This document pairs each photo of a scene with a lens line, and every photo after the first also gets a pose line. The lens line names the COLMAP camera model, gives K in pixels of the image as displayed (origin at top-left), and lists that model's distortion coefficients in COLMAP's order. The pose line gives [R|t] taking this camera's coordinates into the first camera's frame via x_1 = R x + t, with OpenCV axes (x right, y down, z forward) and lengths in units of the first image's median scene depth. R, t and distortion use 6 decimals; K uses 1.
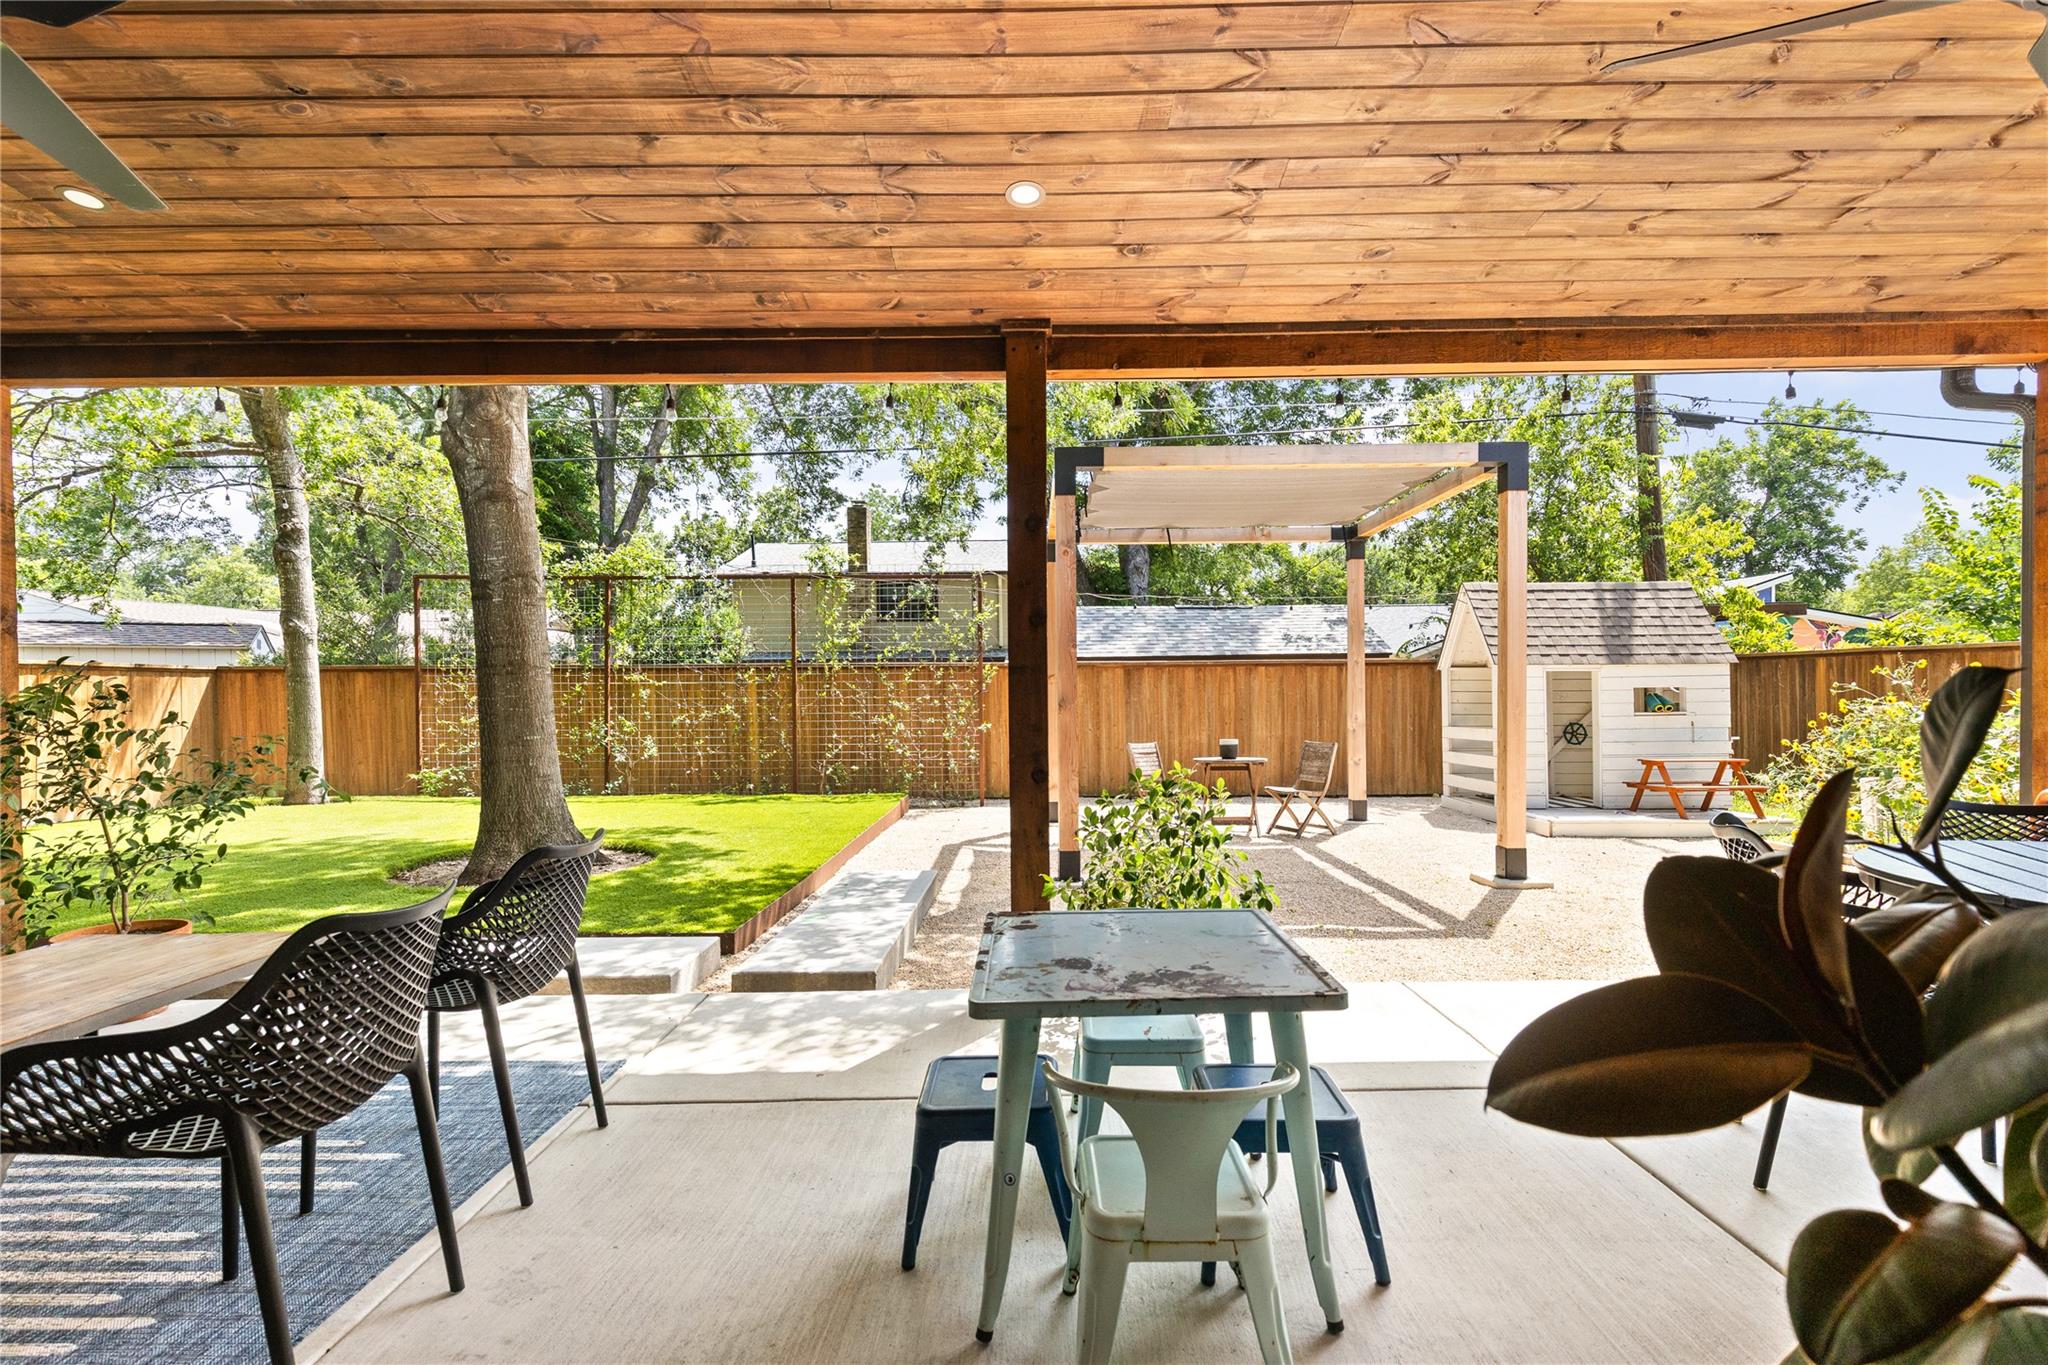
lens RADIAL K [[922.5, 0, 1024.9], [0, 922.5, 689.8], [0, 0, 1]] dist [0.003704, -0.000626]
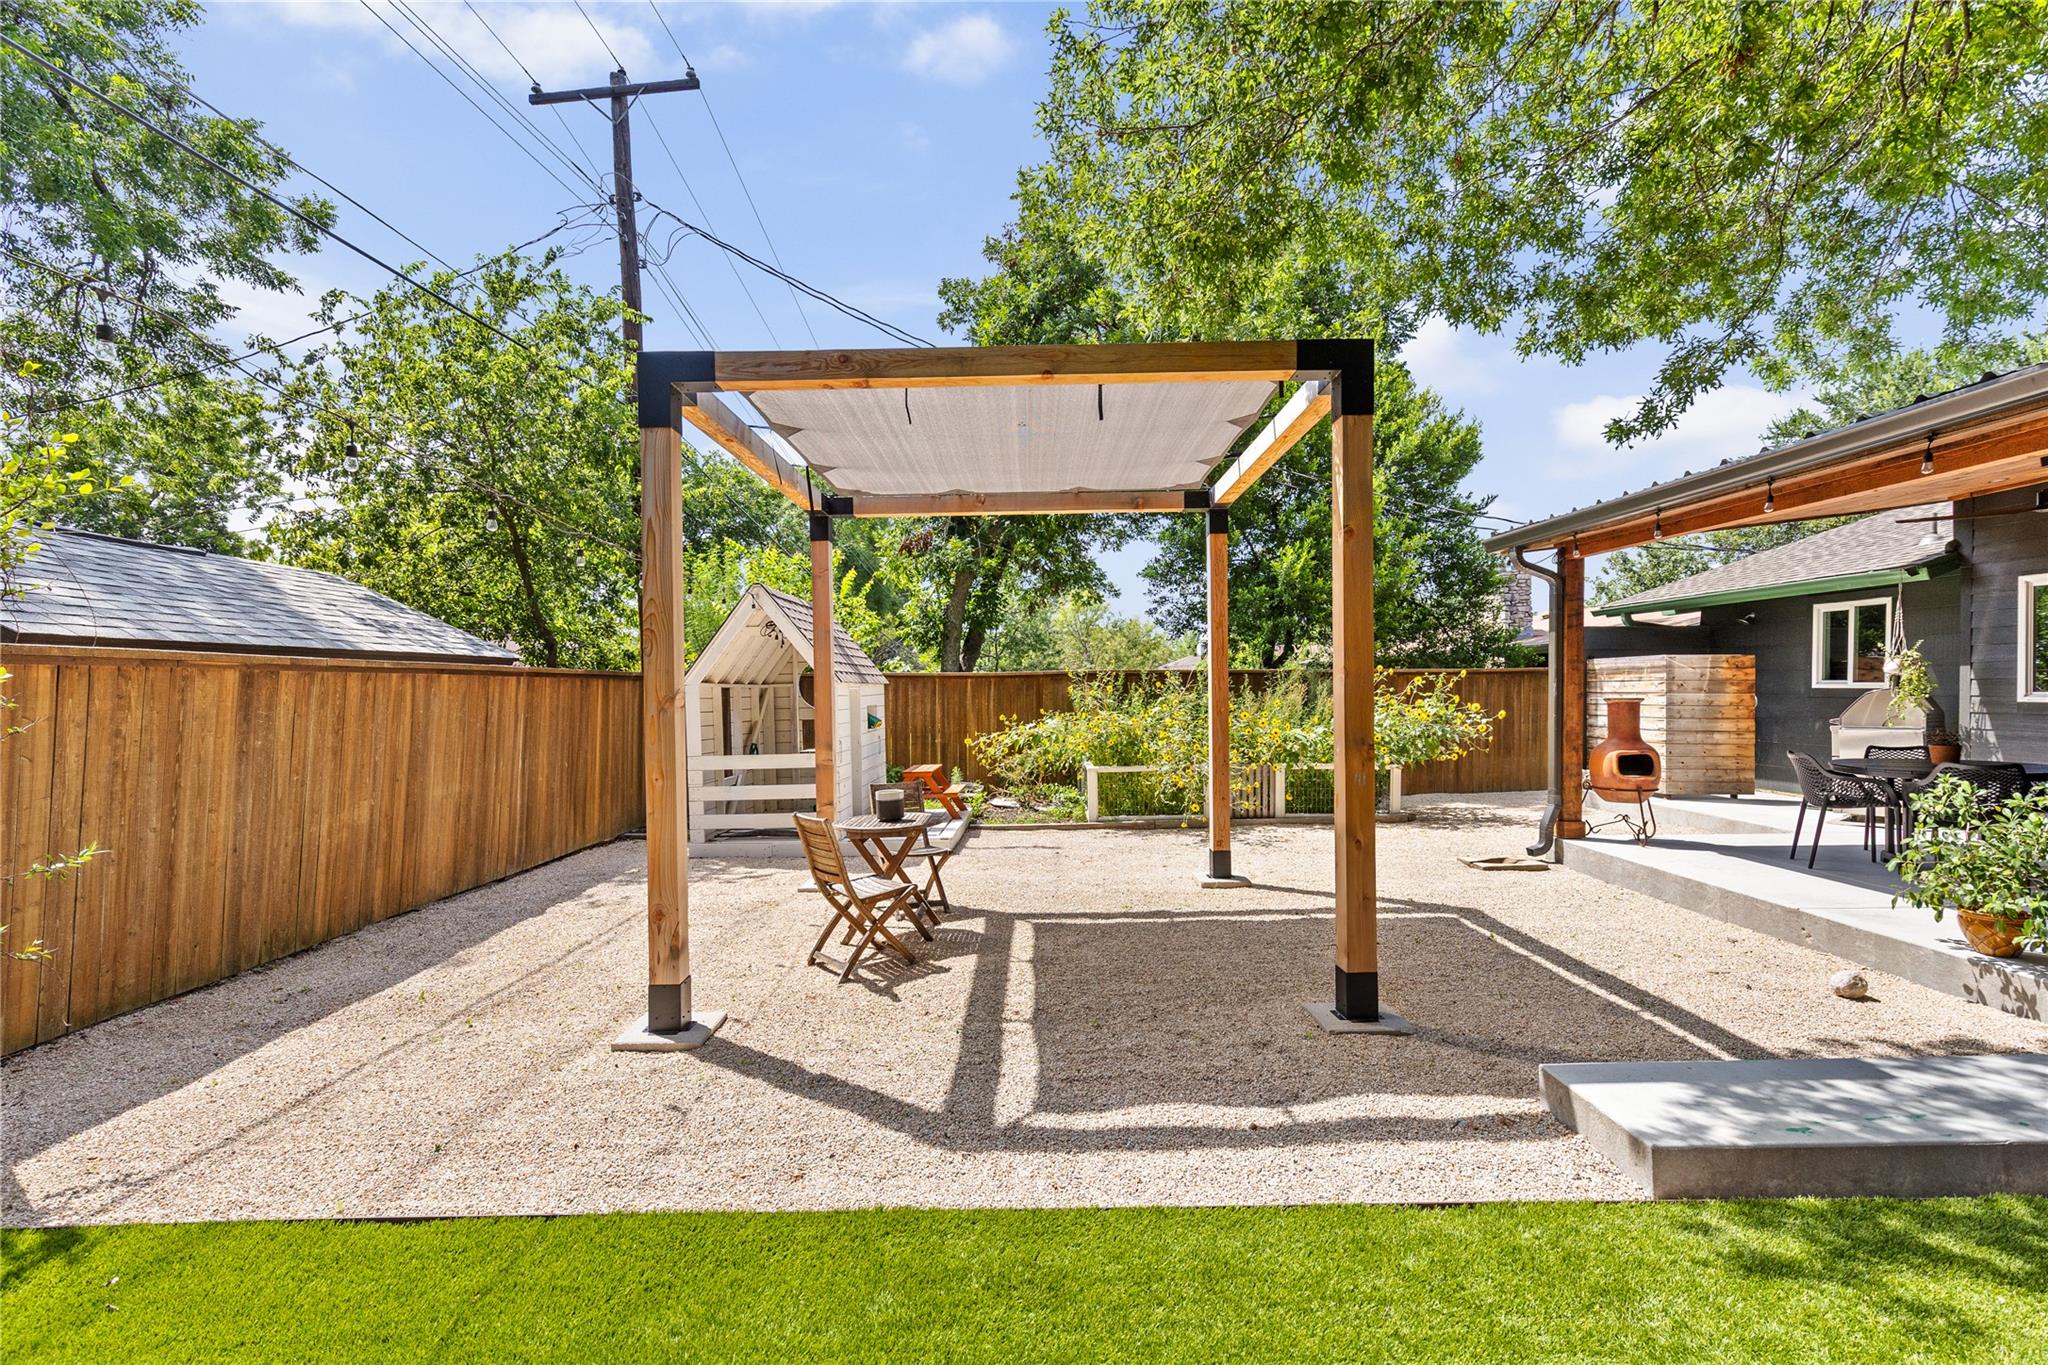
lens RADIAL K [[922.5, 0, 1027.8], [0, 922.5, 696.7], [0, 0, 1]] dist [0.003704, -0.000626]
pose [[0.005756, 0.000046, 0.999983, -0.328337], [0.005341, 0.999986, -0.000077, -0.009857], [-0.999969, 0.005341, 0.005755, 0.671194]]
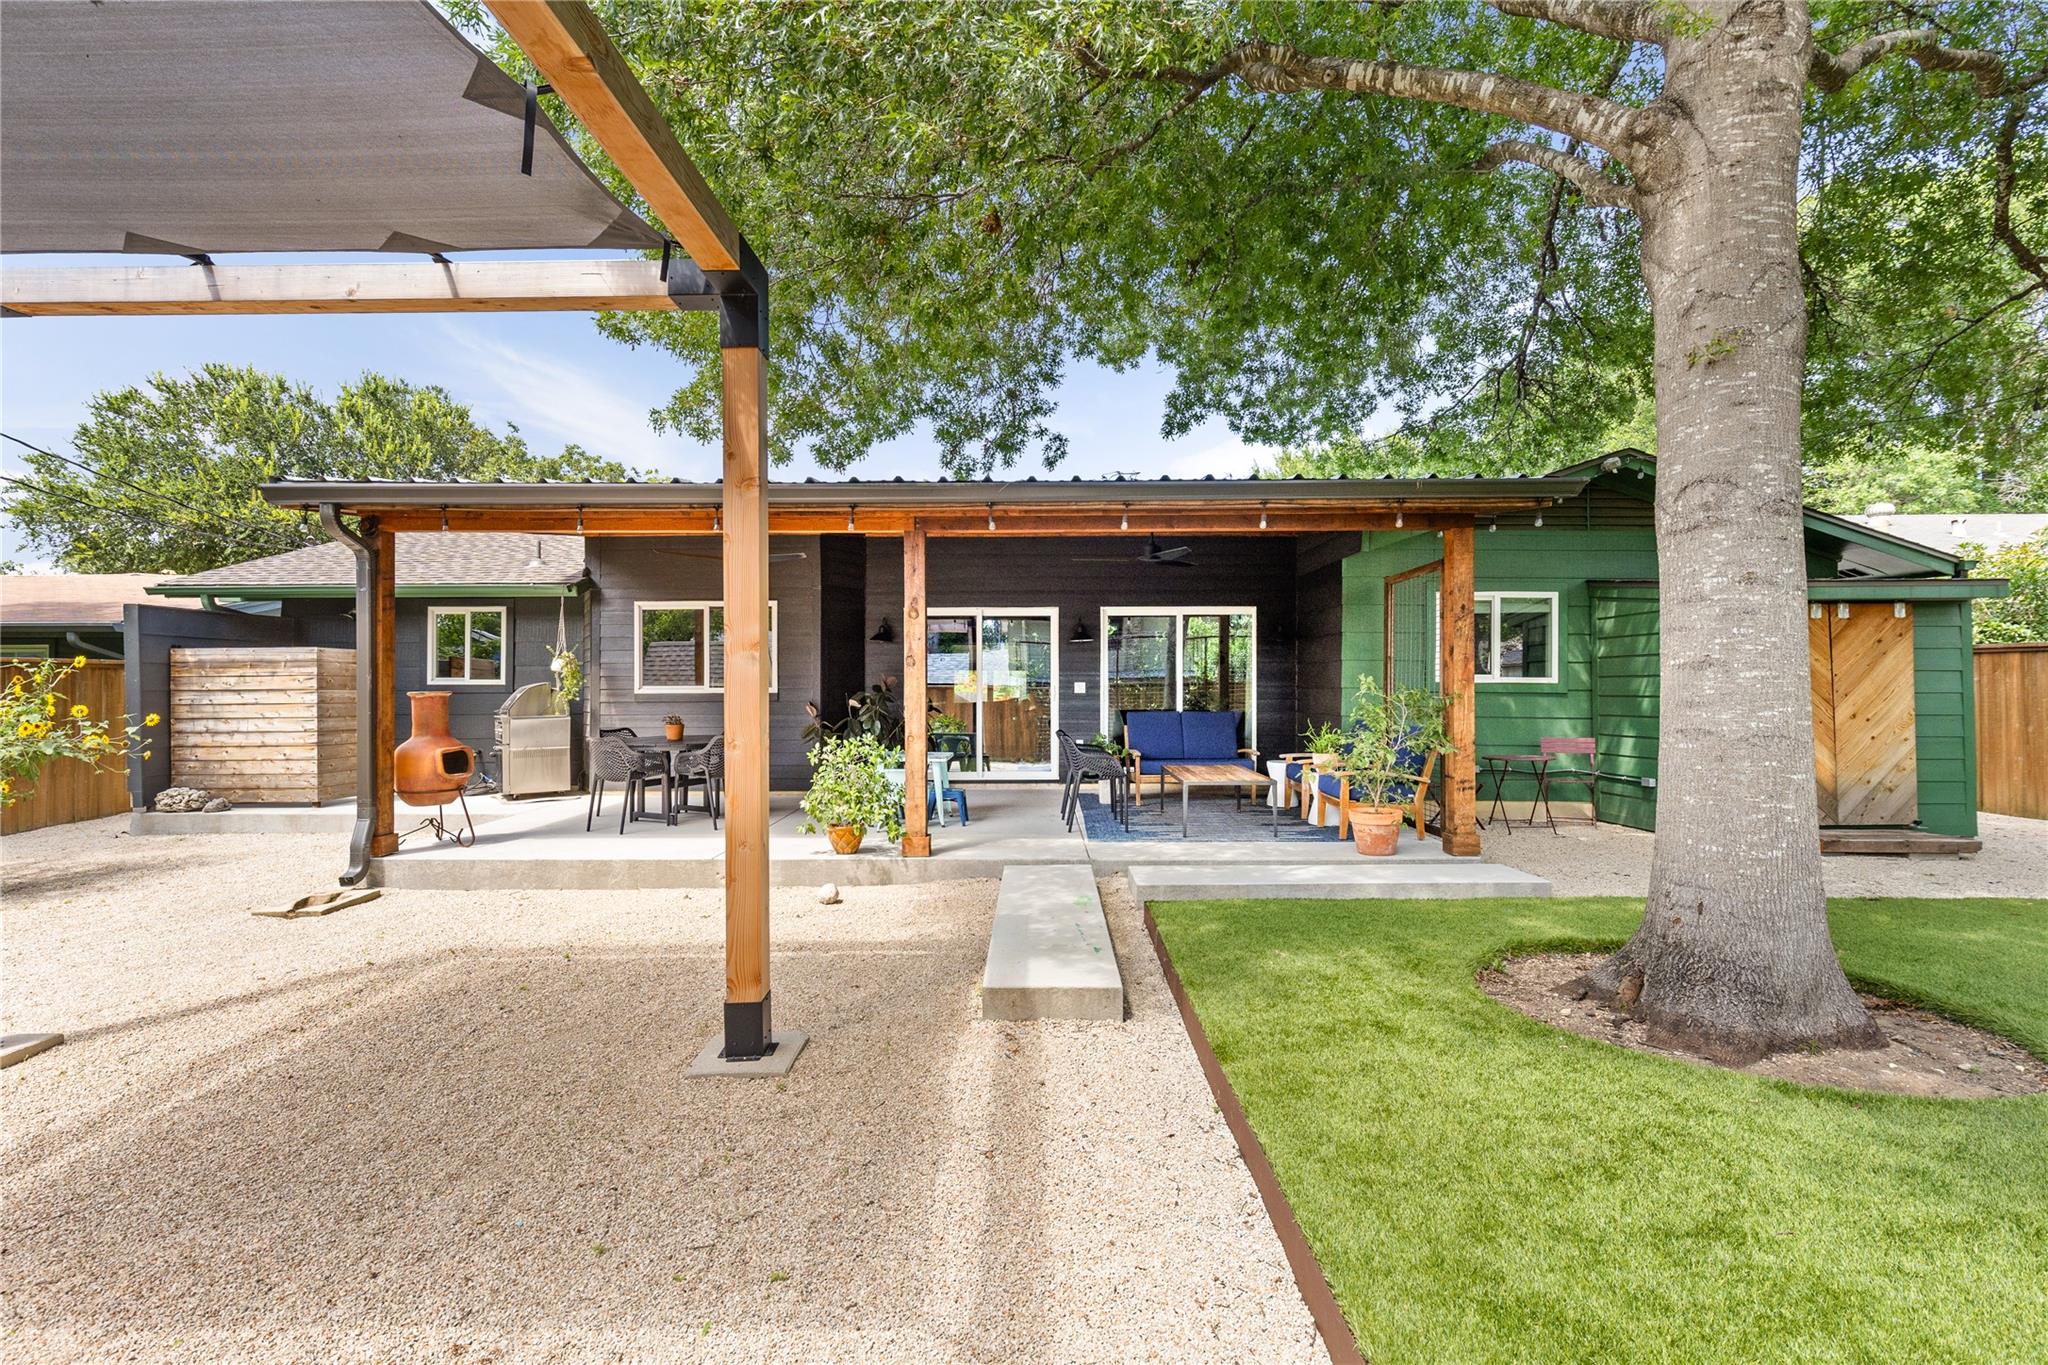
lens RADIAL K [[922.5, 0, 1020.7], [0, 922.5, 686.3], [0, 0, 1]] dist [0.003704, -0.000626]
pose [[-0.999798, 0.014231, 0.014227, -0.069513], [0.014271, 0.999894, 0.002713, -0.006581], [-0.014187, 0.002915, -0.999895, 0.848352]]
